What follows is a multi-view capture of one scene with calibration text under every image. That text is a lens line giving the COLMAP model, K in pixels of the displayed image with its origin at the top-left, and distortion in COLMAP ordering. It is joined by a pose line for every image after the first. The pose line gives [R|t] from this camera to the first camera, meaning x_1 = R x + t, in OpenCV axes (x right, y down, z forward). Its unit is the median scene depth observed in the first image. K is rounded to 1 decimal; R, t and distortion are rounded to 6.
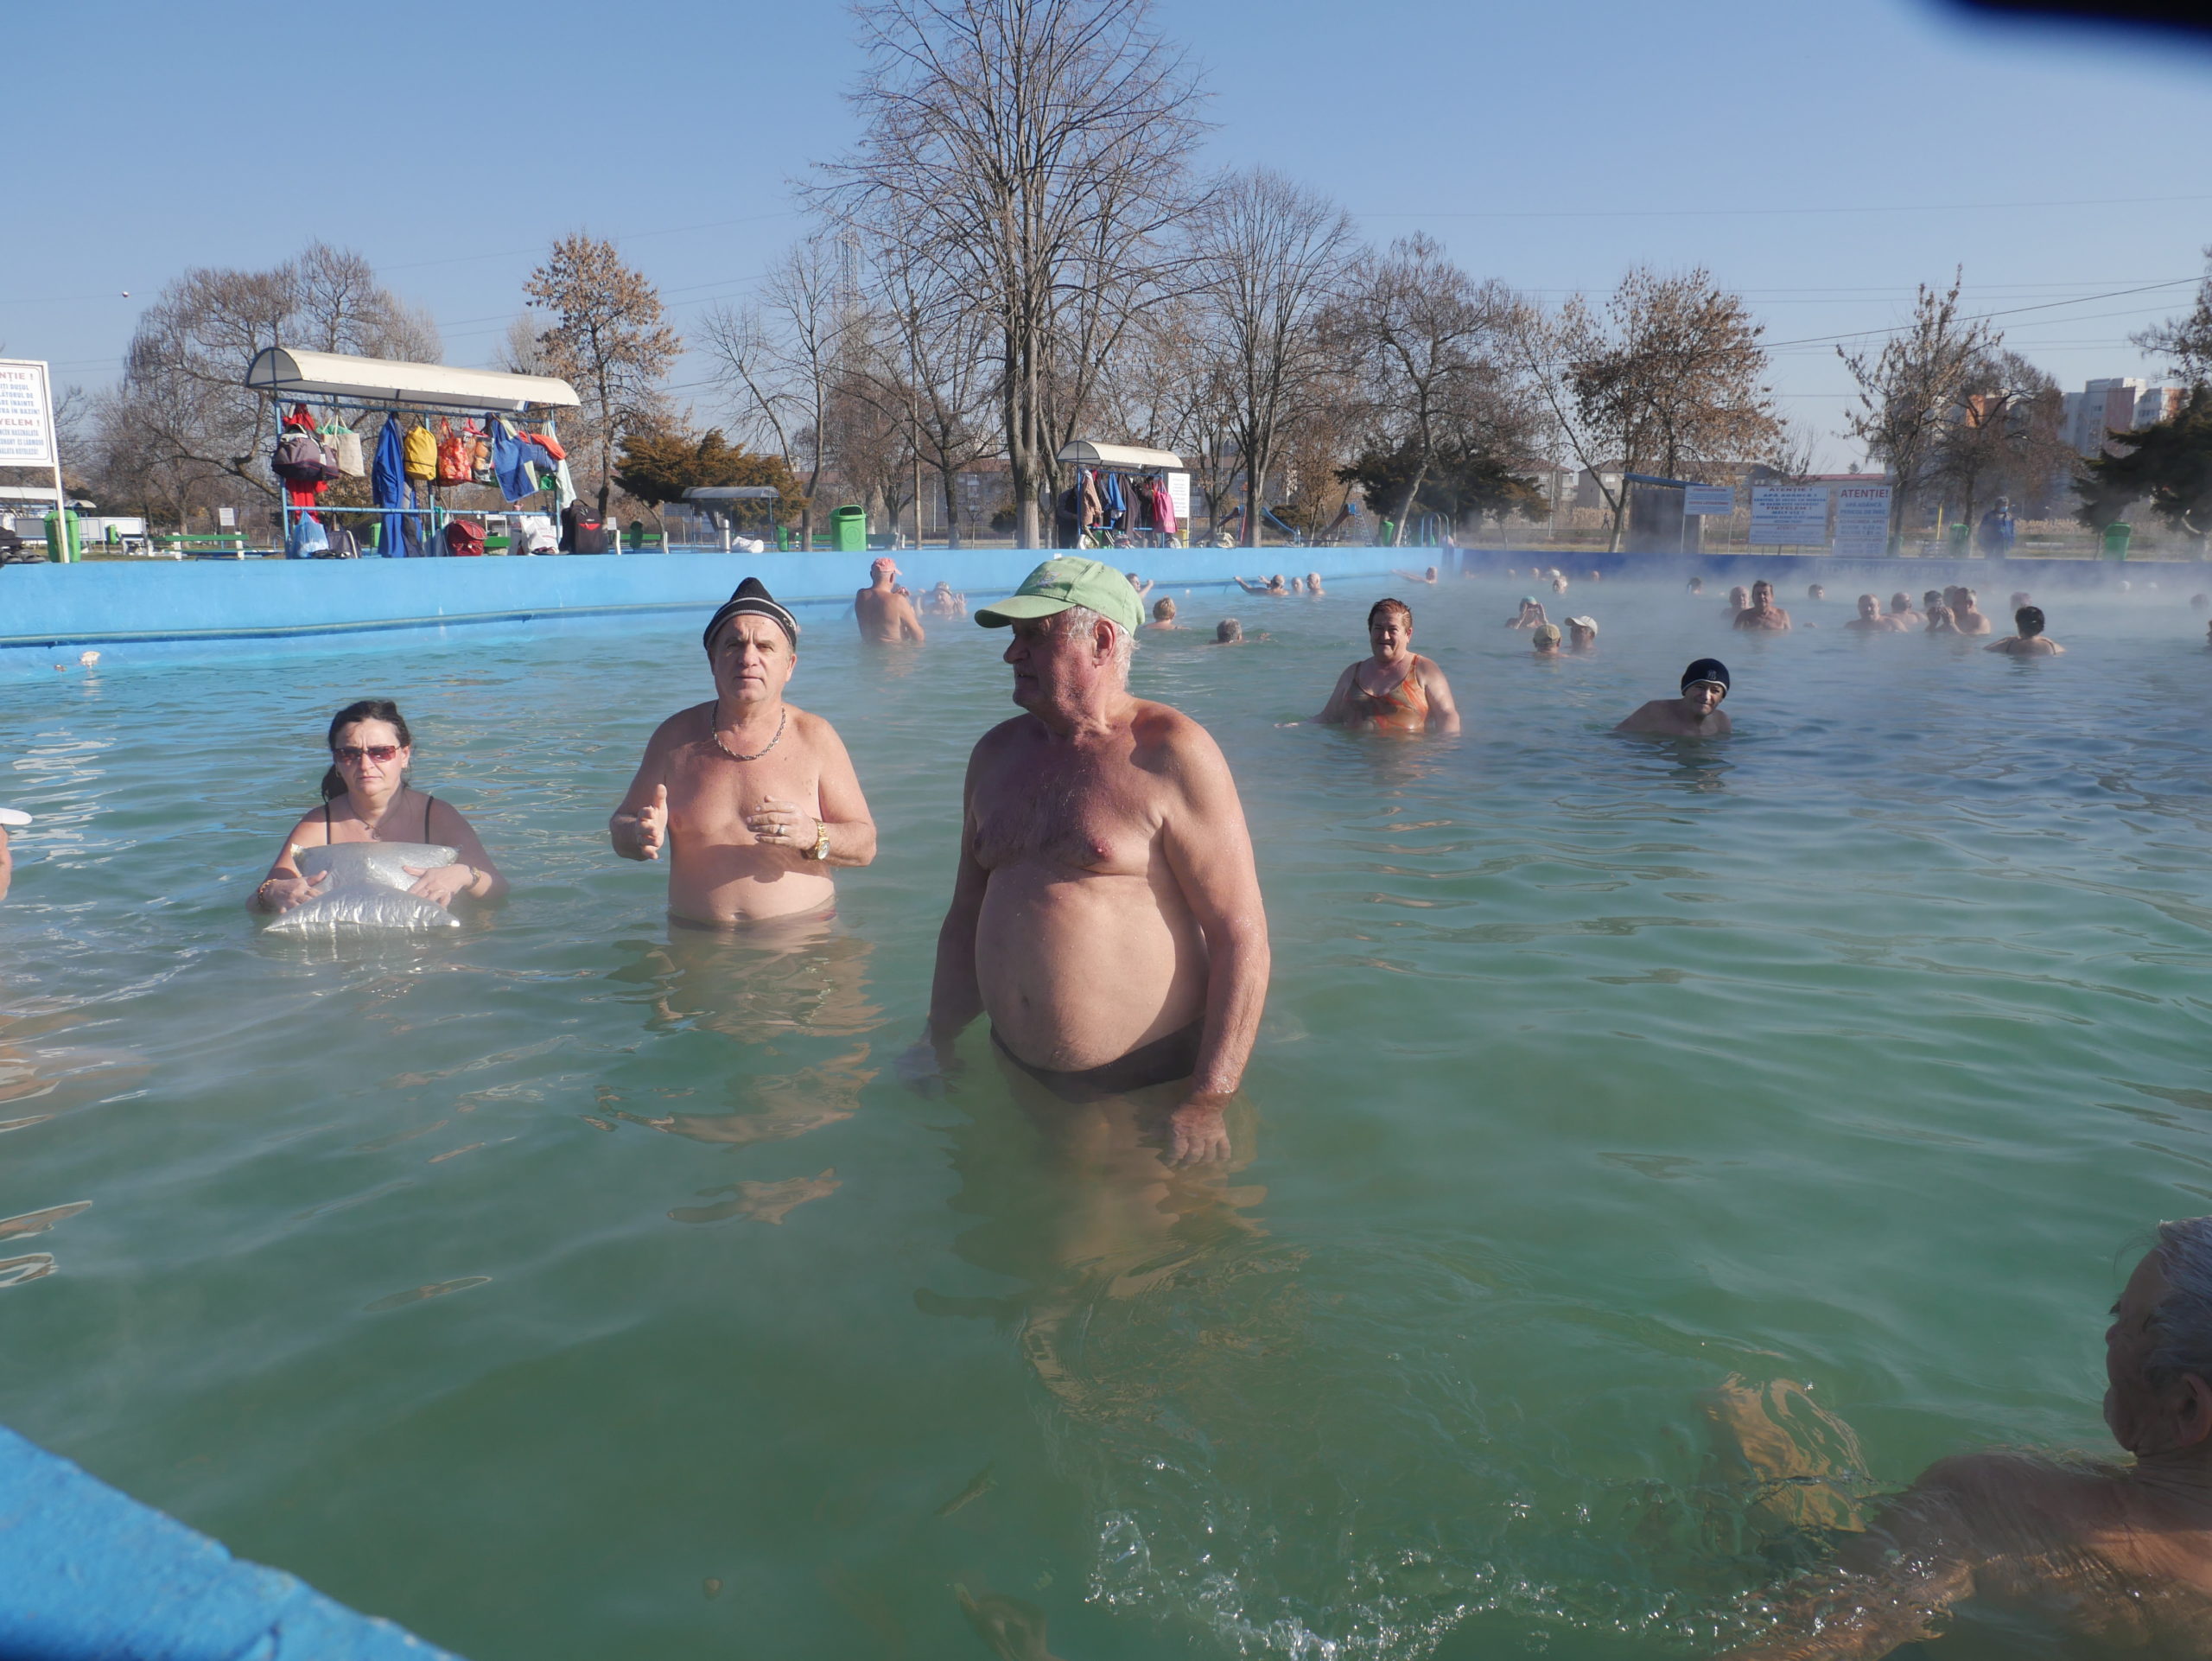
lens RADIAL K [[1610.2, 0, 1102.1], [0, 1610.2, 844.3], [0, 0, 1]] dist [-0.047379, 0.019722]
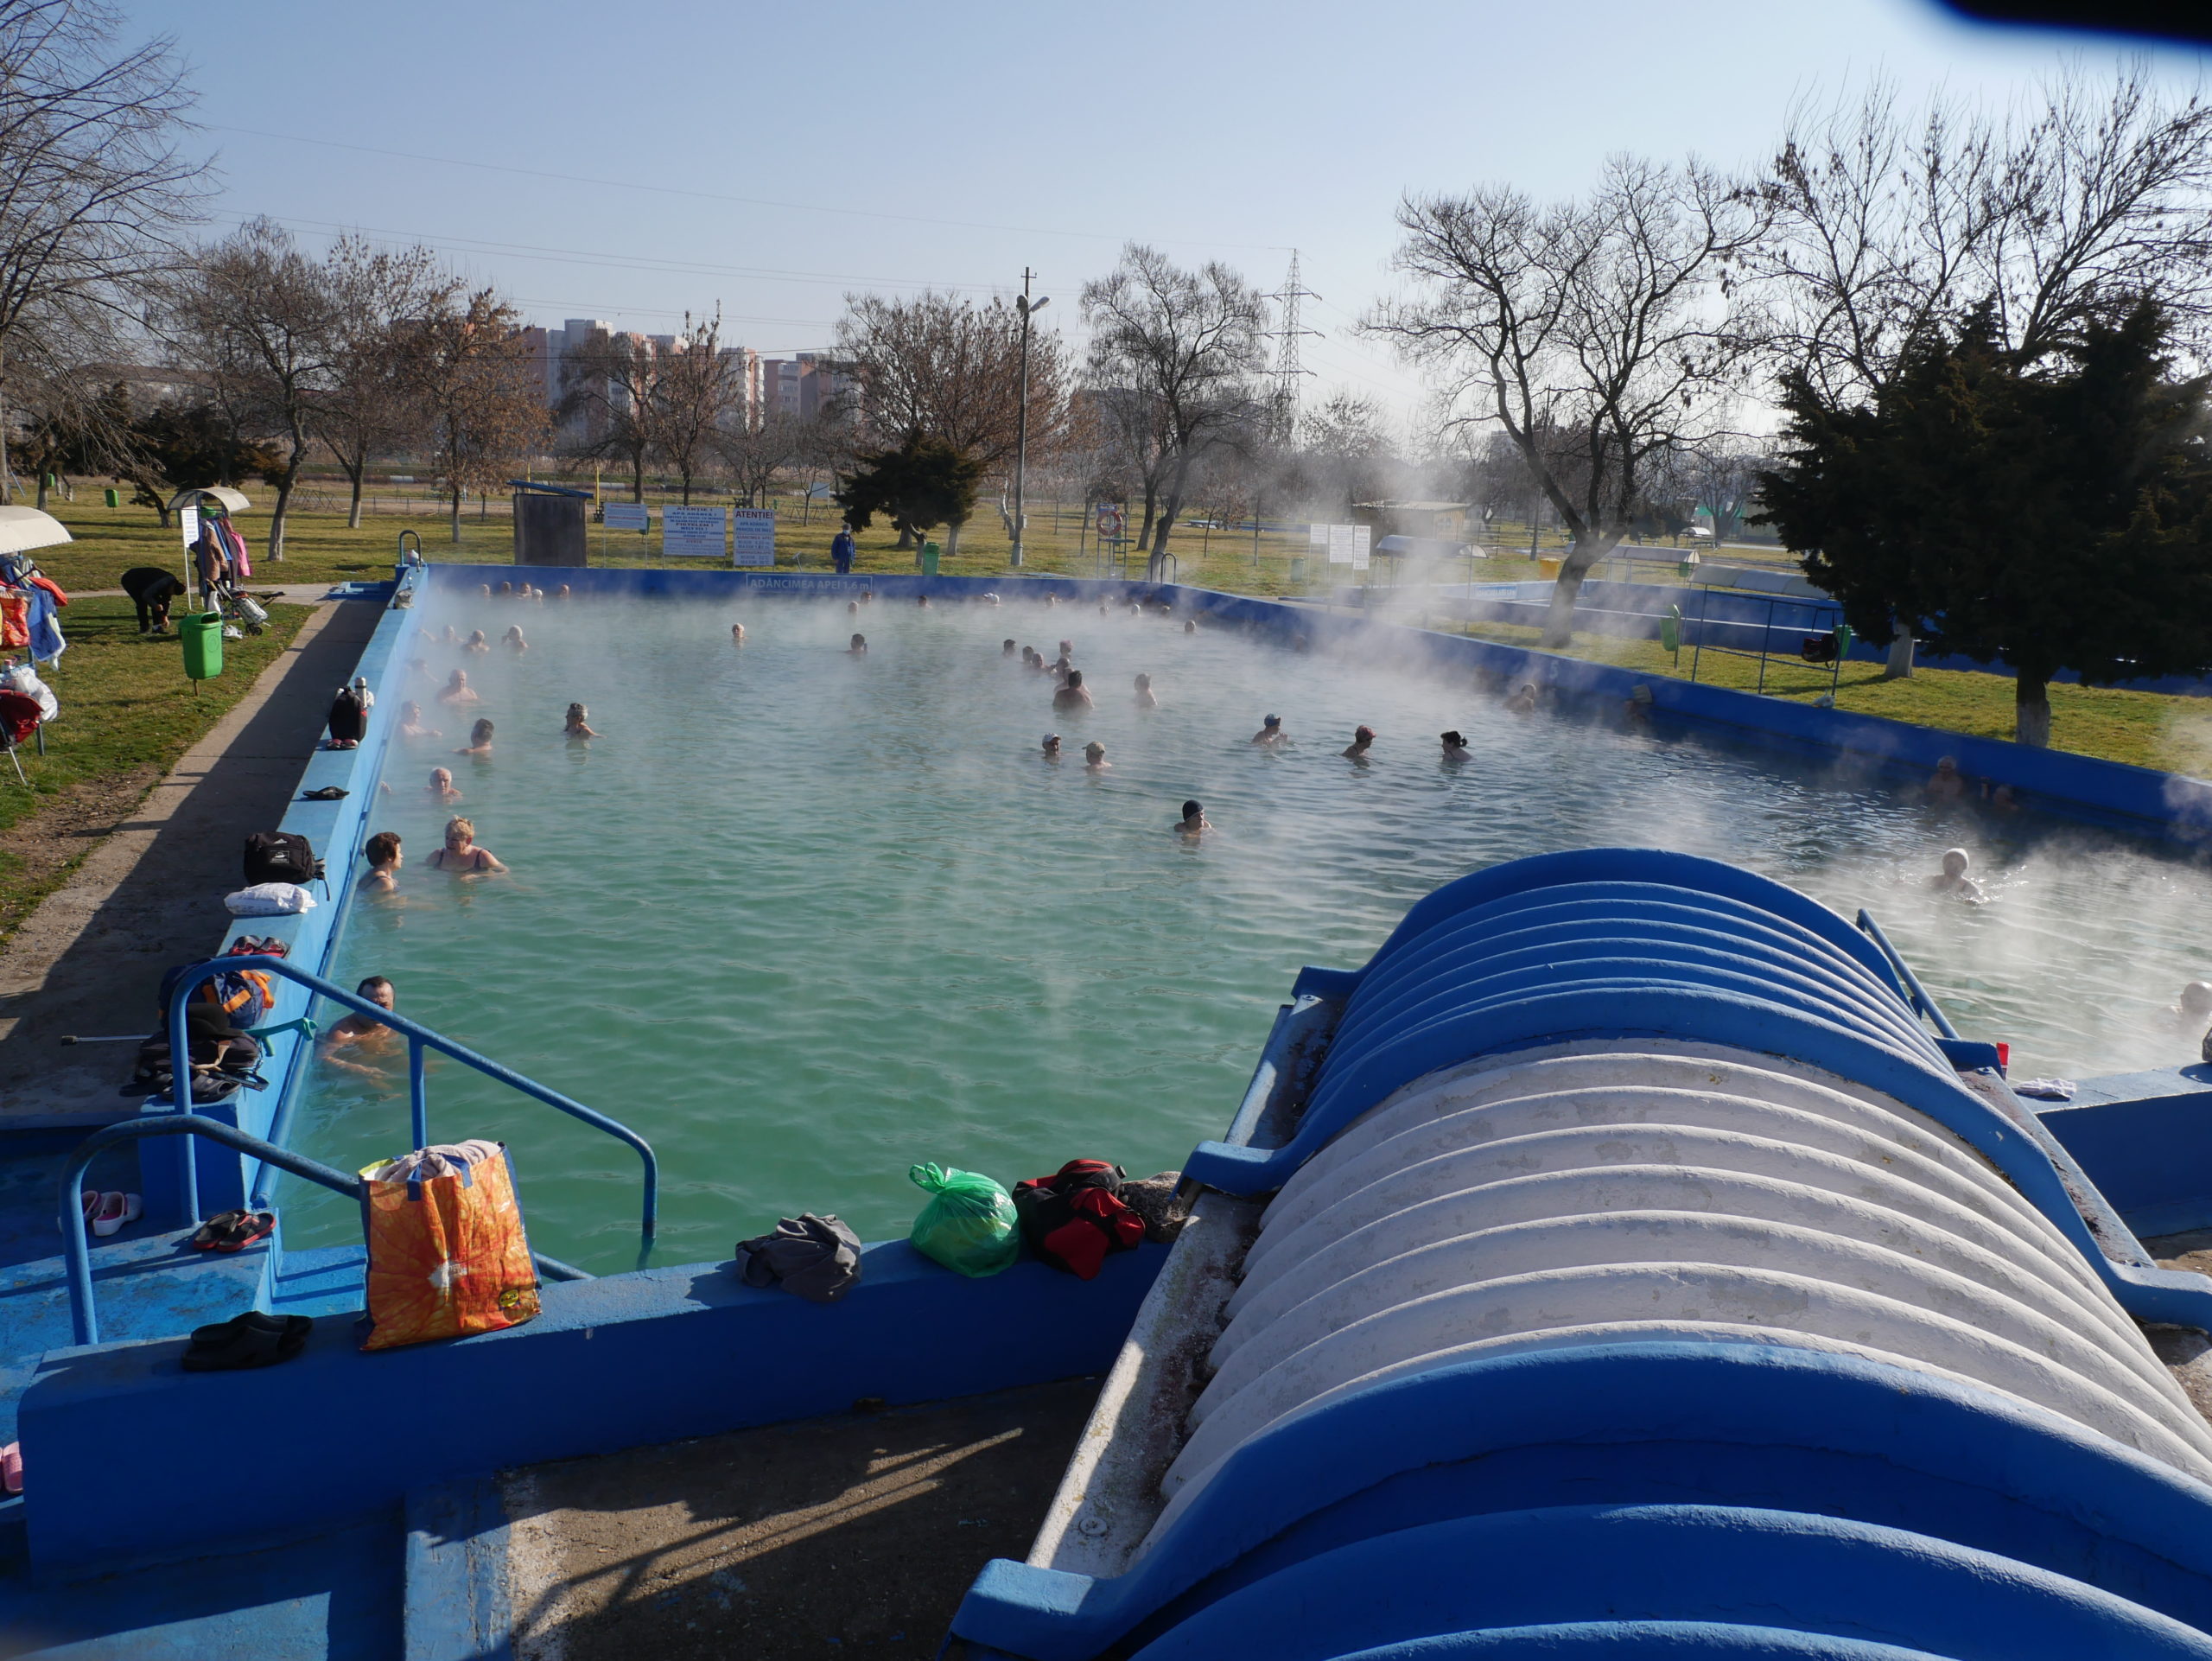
lens RADIAL K [[1610.2, 0, 1111.5], [0, 1610.2, 843.6], [0, 0, 1]] dist [-0.047379, 0.019722]
pose [[0.633832, -0.144119, 0.759926, -0.236004], [0.102253, 0.989477, 0.102367, -0.051201], [-0.766682, 0.012821, 0.641899, 0.003459]]
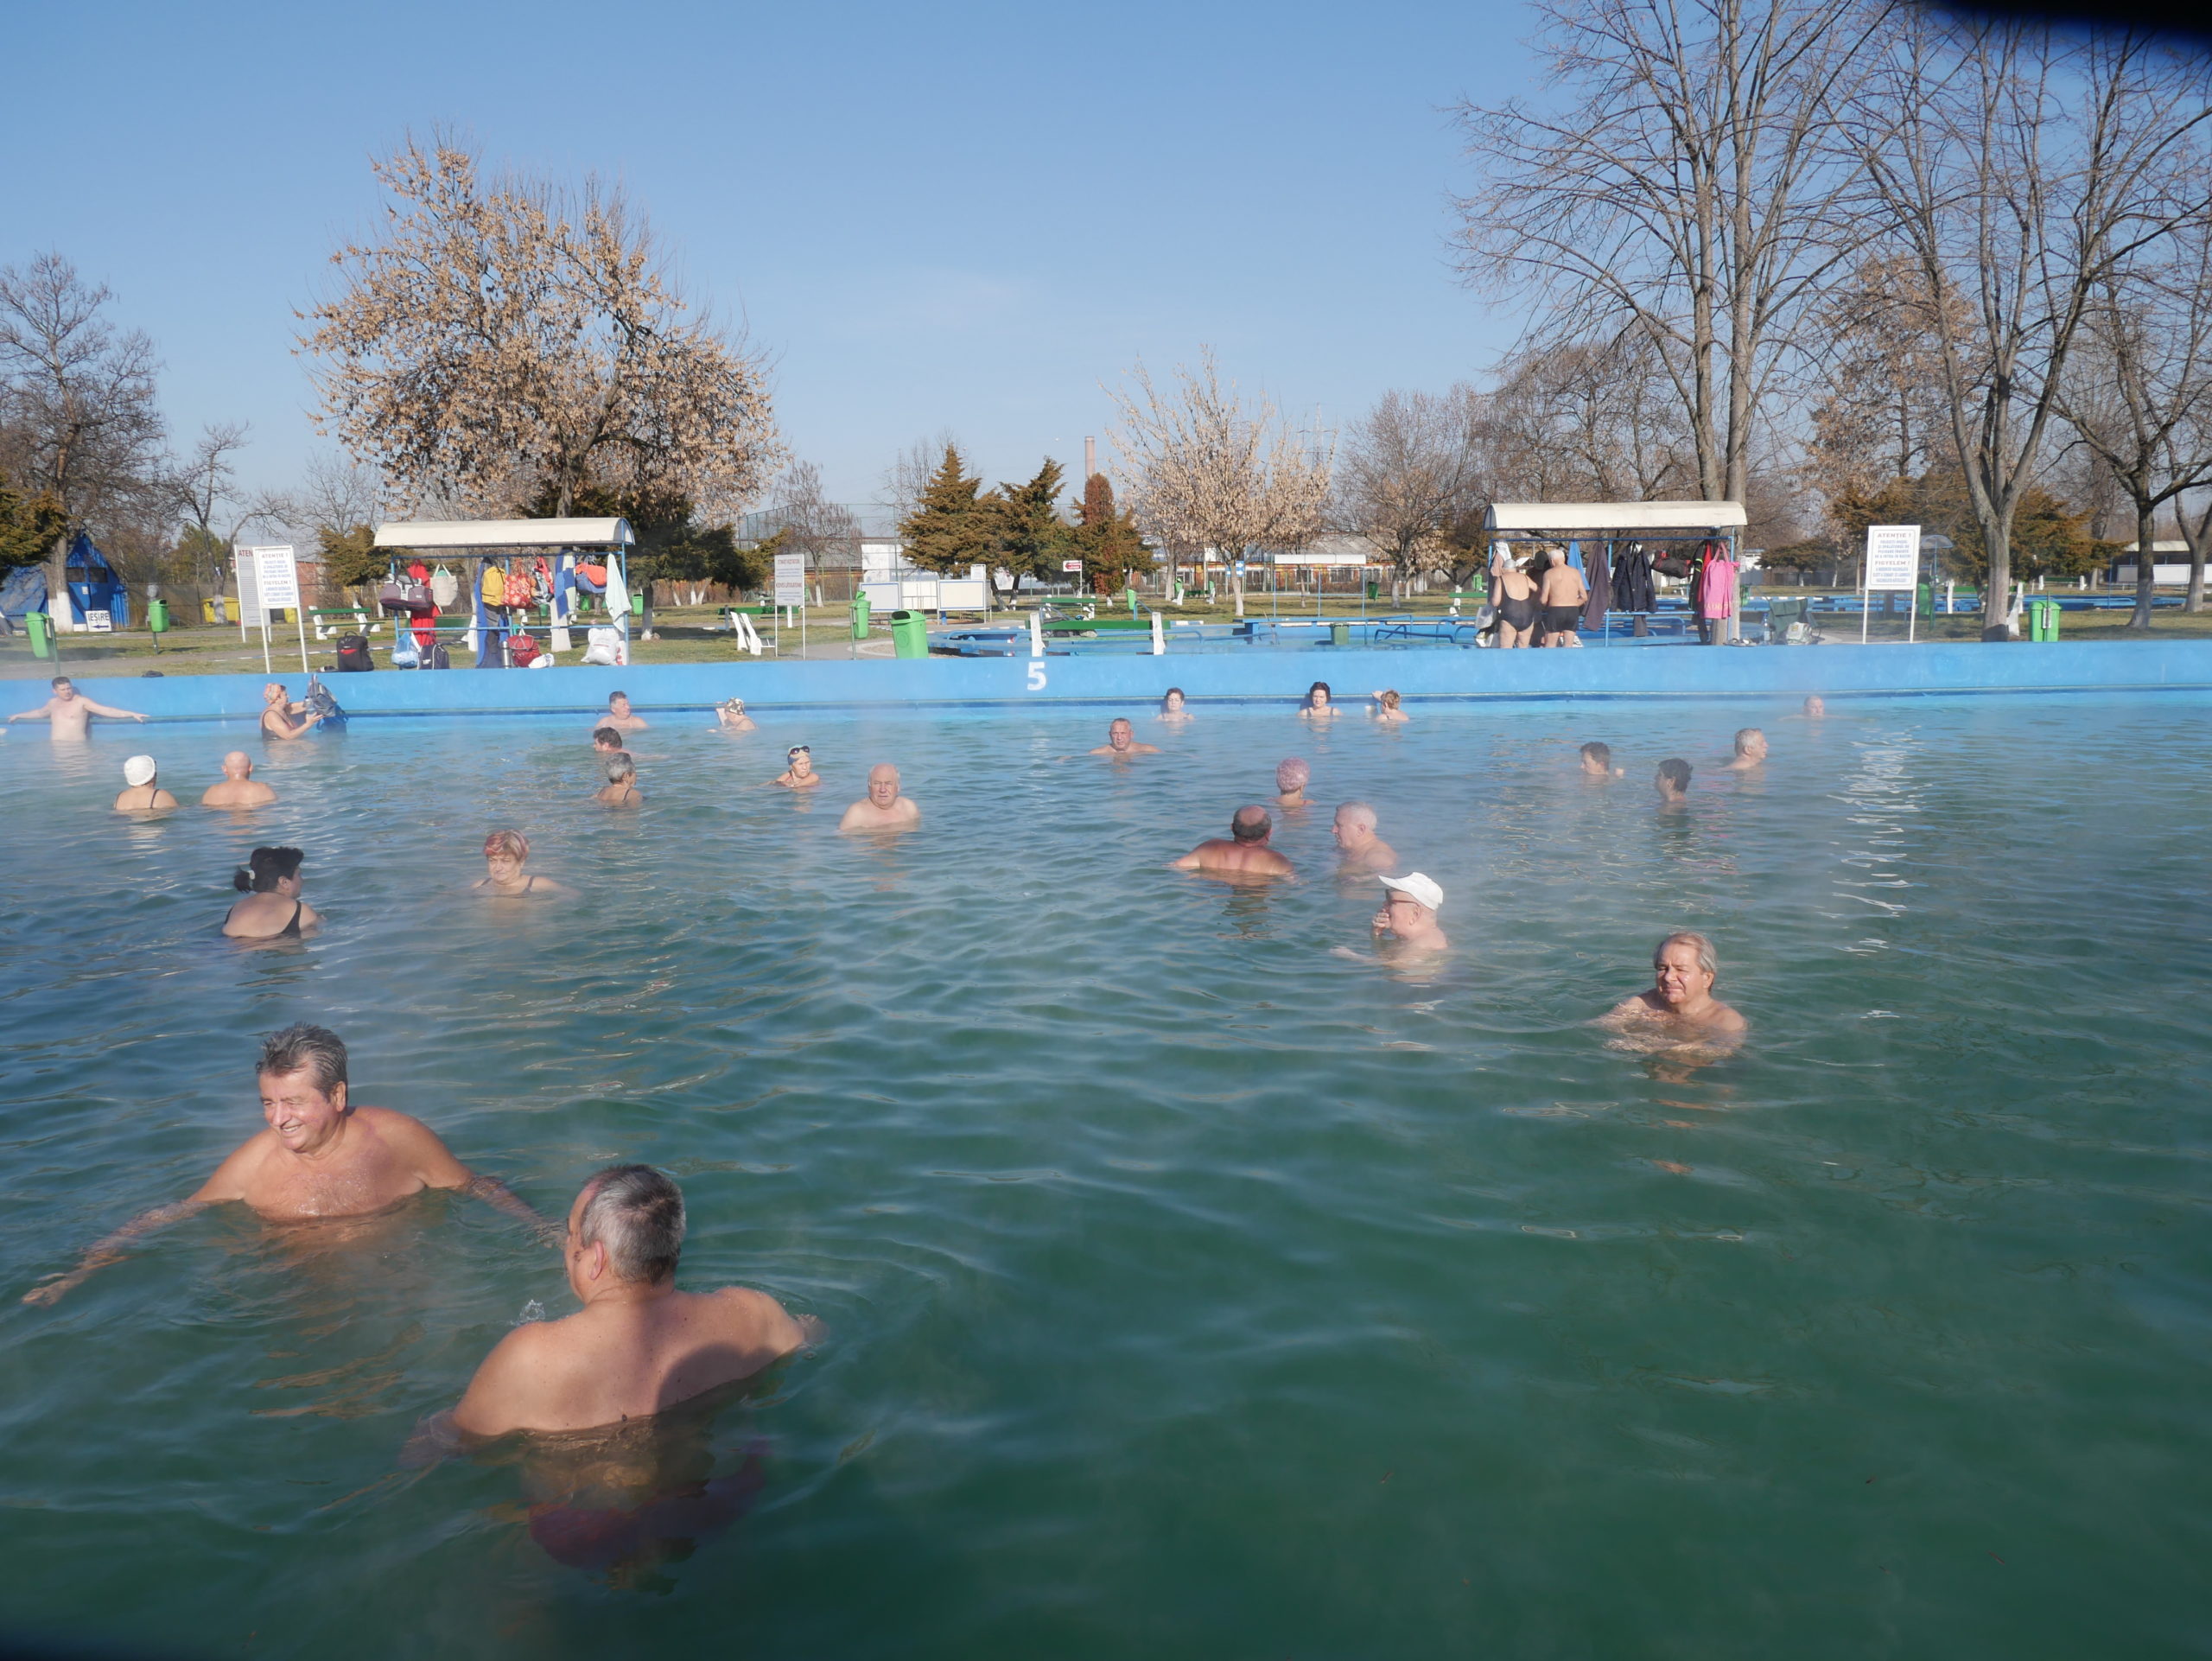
lens RADIAL K [[1610.2, 0, 1100.4], [0, 1610.2, 847.8], [0, 0, 1]] dist [-0.047379, 0.019722]
pose [[0.455630, 0.133388, -0.880119, 0.350238], [-0.146810, 0.986430, 0.073498, -0.067673], [0.877980, 0.095722, 0.469030, 0.281027]]
